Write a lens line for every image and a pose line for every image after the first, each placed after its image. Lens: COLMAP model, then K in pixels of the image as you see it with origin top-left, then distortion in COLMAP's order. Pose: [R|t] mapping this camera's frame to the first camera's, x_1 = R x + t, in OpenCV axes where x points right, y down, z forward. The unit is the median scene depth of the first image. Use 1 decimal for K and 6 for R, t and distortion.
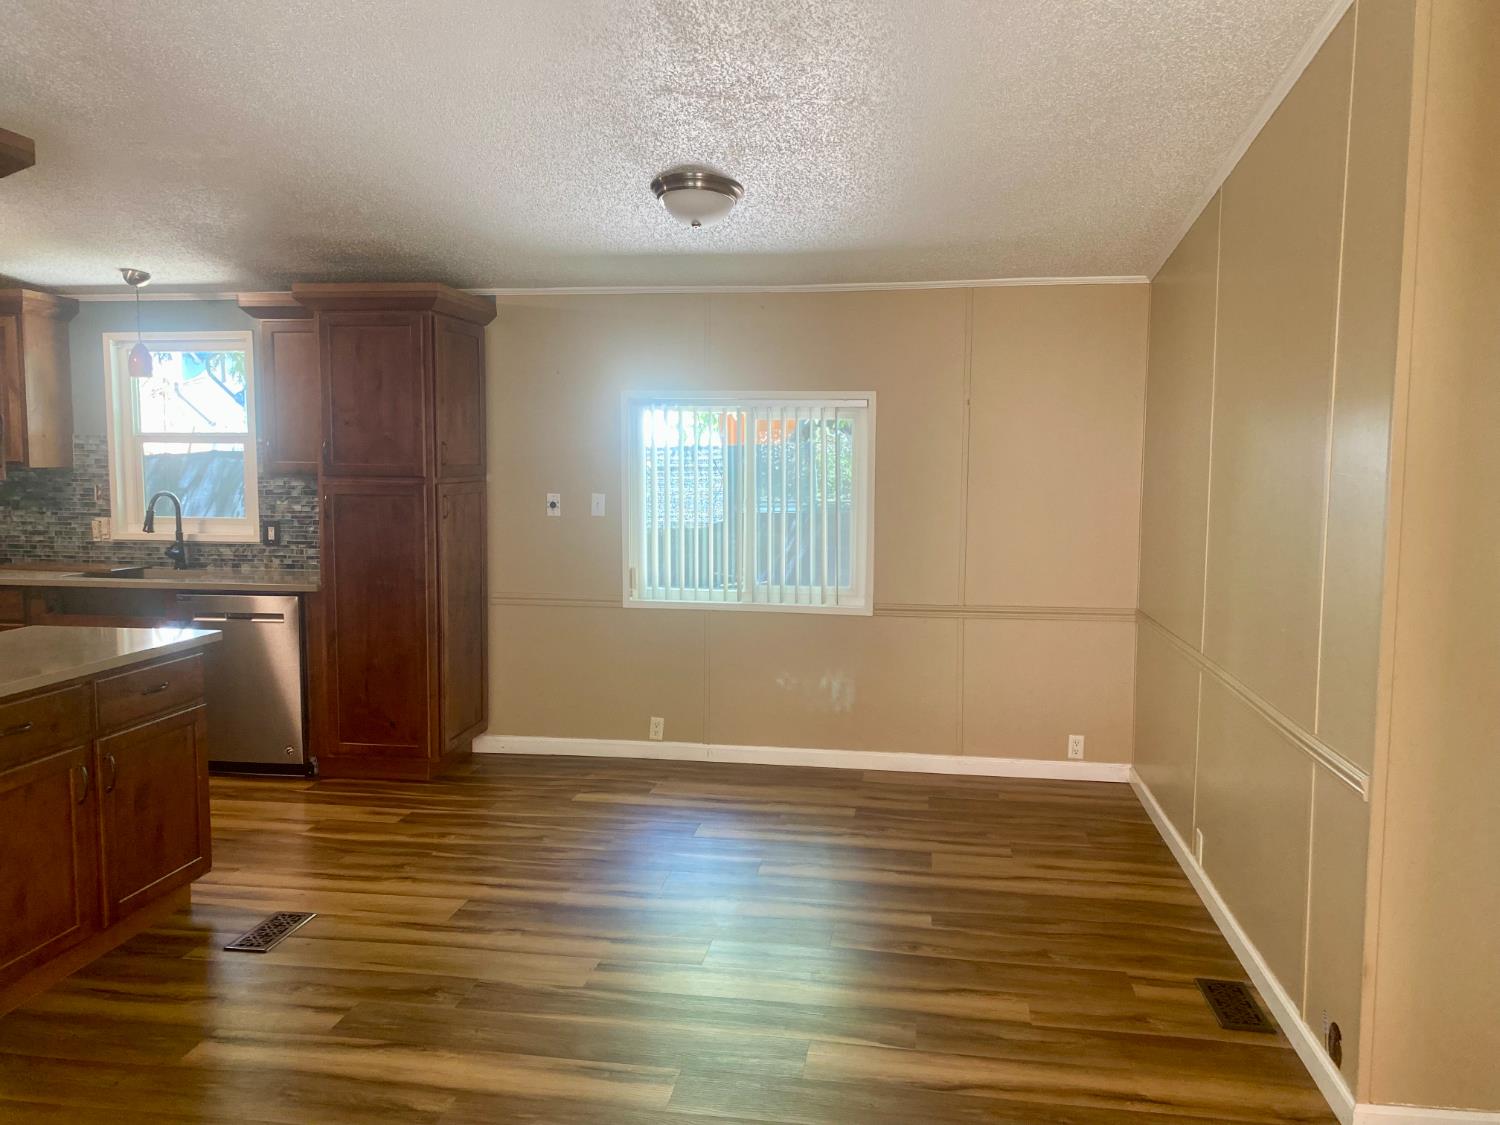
lens RADIAL K [[1141.1, 0, 748.1], [0, 1141.1, 572.4], [0, 0, 1]] dist [0.014071, 0.003958]
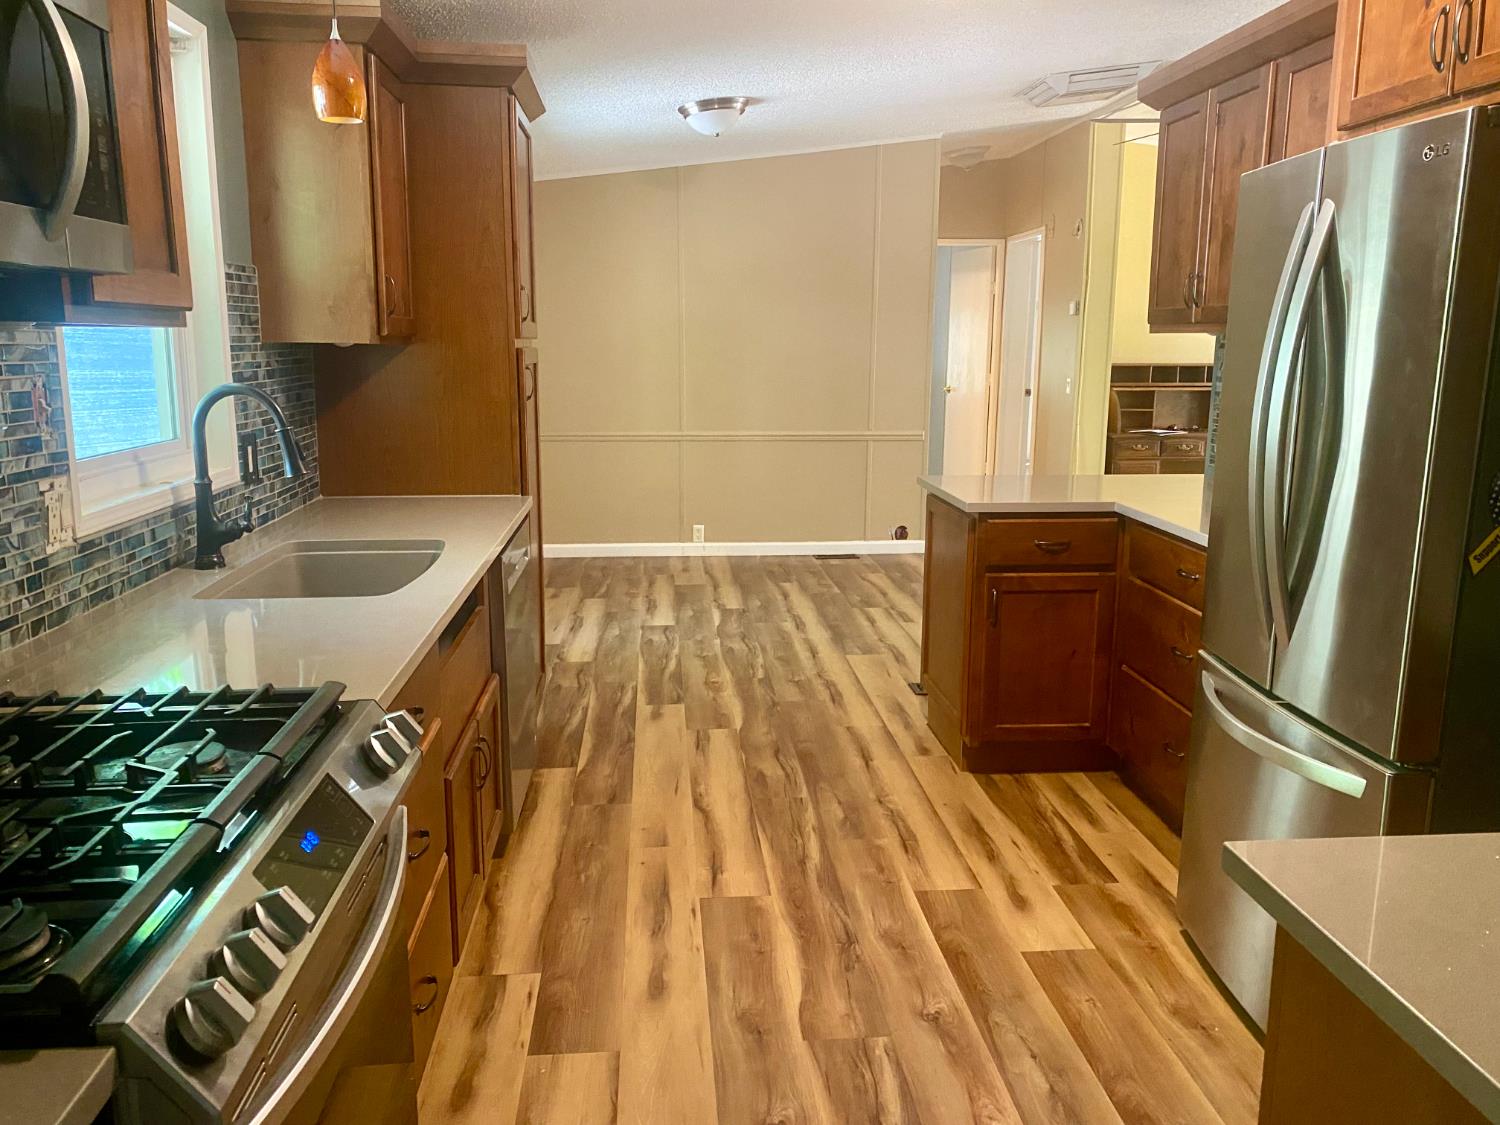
lens RADIAL K [[1141.1, 0, 744.7], [0, 1141.1, 559.6], [0, 0, 1]] dist [0.014071, 0.003958]
pose [[-0.245915, -0.191546, 0.950177, -0.963735], [0.081645, 0.972703, 0.217218, -0.083958], [-0.965847, 0.130994, -0.223563, 0.911794]]
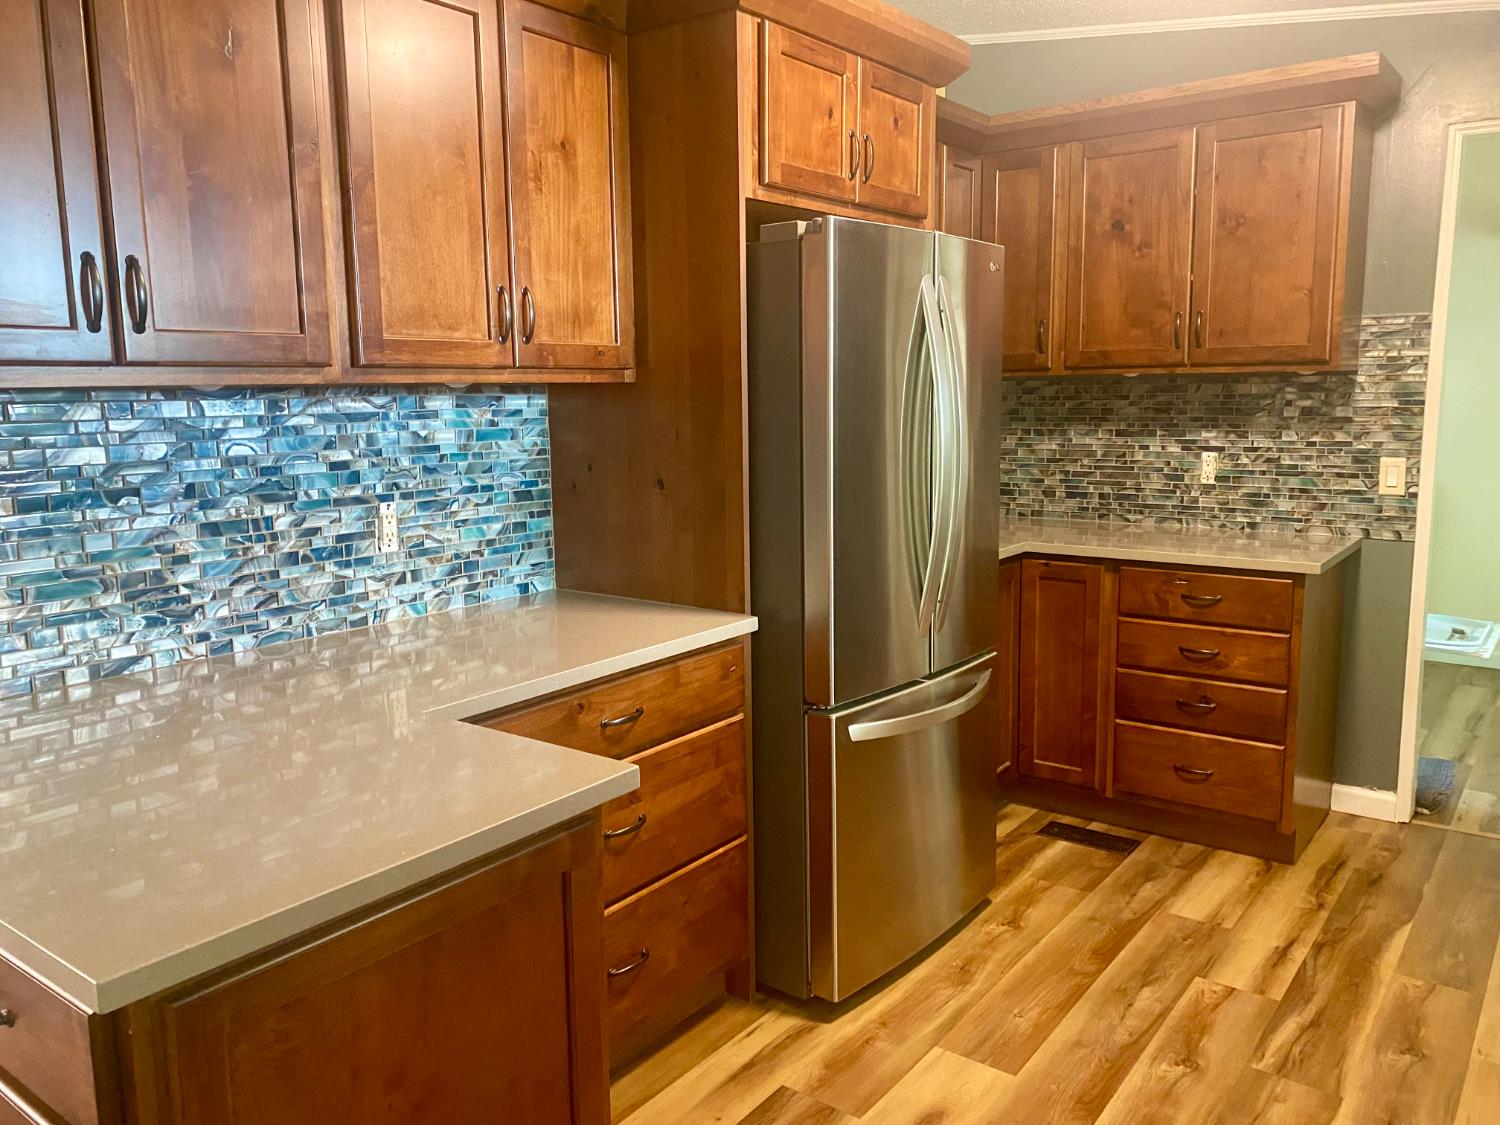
lens RADIAL K [[1141.1, 0, 748.2], [0, 1141.1, 570.9], [0, 0, 1]] dist [0.014071, 0.003958]
pose [[-0.454705, 0.149290, -0.878041, -0.199231], [-0.079220, 0.975165, 0.206828, -0.073592], [0.887112, 0.163604, -0.431585, 0.782577]]
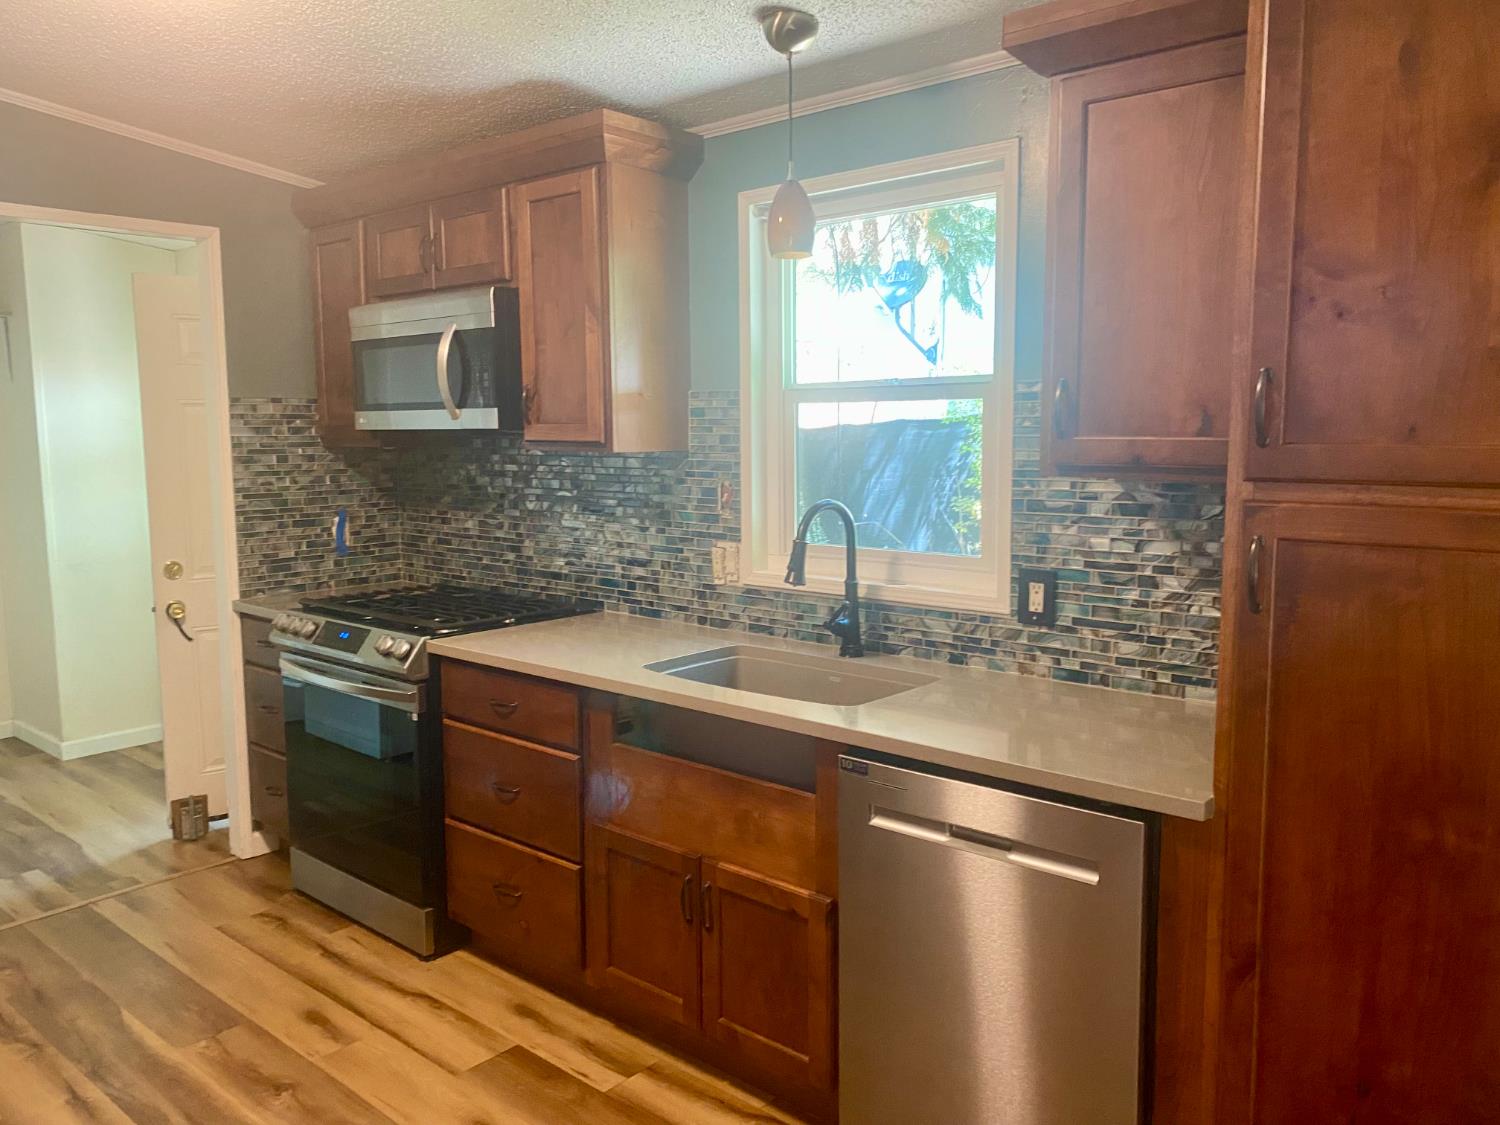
lens RADIAL K [[1141.1, 0, 741.4], [0, 1141.1, 555.0], [0, 0, 1]] dist [0.014071, 0.003958]
pose [[0.845753, 0.045274, -0.531650, -0.278015], [-0.038915, 0.998974, 0.023164, -0.056493], [0.532153, 0.001098, 0.846647, 0.562148]]
